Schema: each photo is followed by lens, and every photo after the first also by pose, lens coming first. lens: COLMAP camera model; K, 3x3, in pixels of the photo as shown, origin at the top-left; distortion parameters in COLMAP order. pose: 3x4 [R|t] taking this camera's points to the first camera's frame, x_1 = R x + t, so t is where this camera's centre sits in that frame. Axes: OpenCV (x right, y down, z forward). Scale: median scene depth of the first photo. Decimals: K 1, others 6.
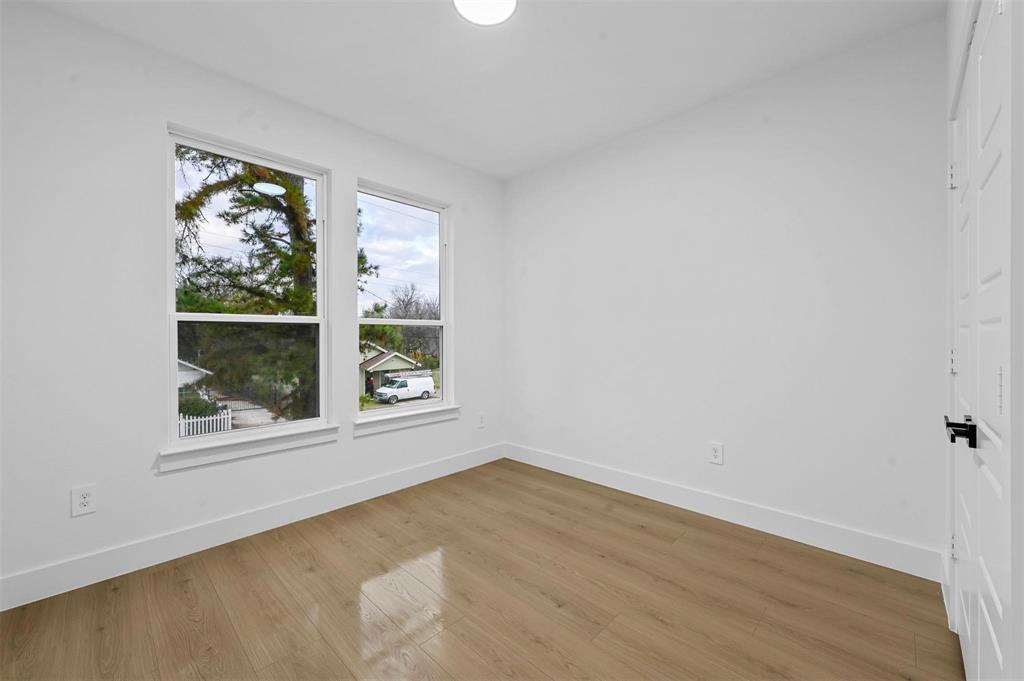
lens RADIAL K [[408.1, 0, 516.2], [0, 408.1, 340.1], [0, 0, 1]] dist [0.002989, 0.000201]
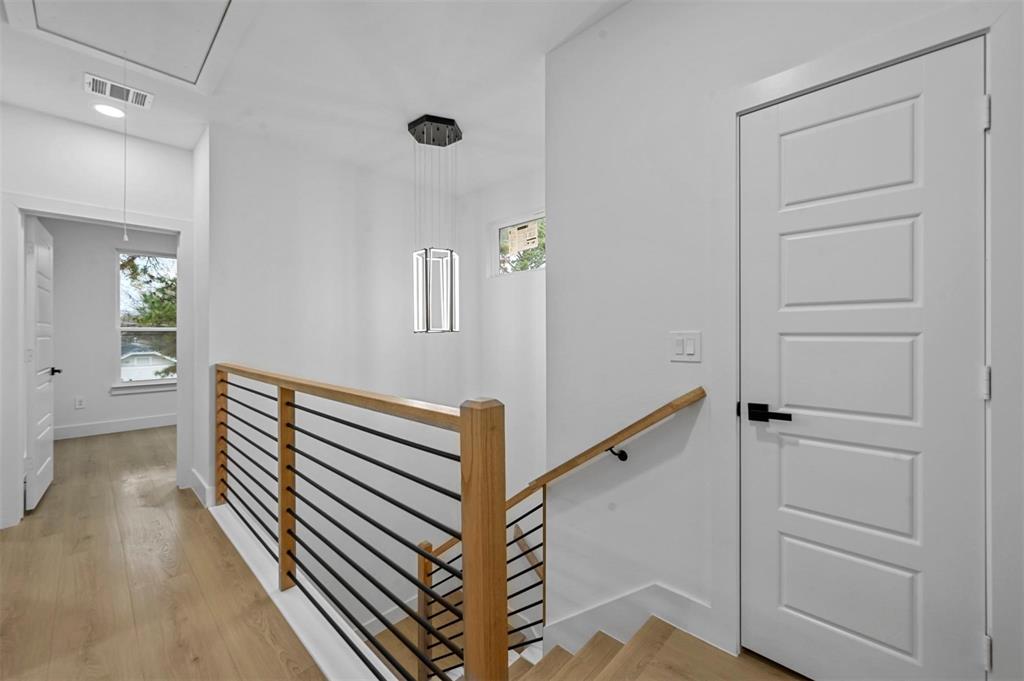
lens RADIAL K [[408.1, 0, 505.3], [0, 408.1, 336.9], [0, 0, 1]] dist [0.002989, 0.000201]
pose [[0.999984, -0.005510, 0.001341, 1.389813], [0.005516, 0.999976, -0.004110, 0.014604], [-0.001319, 0.004117, 0.999991, -1.358947]]
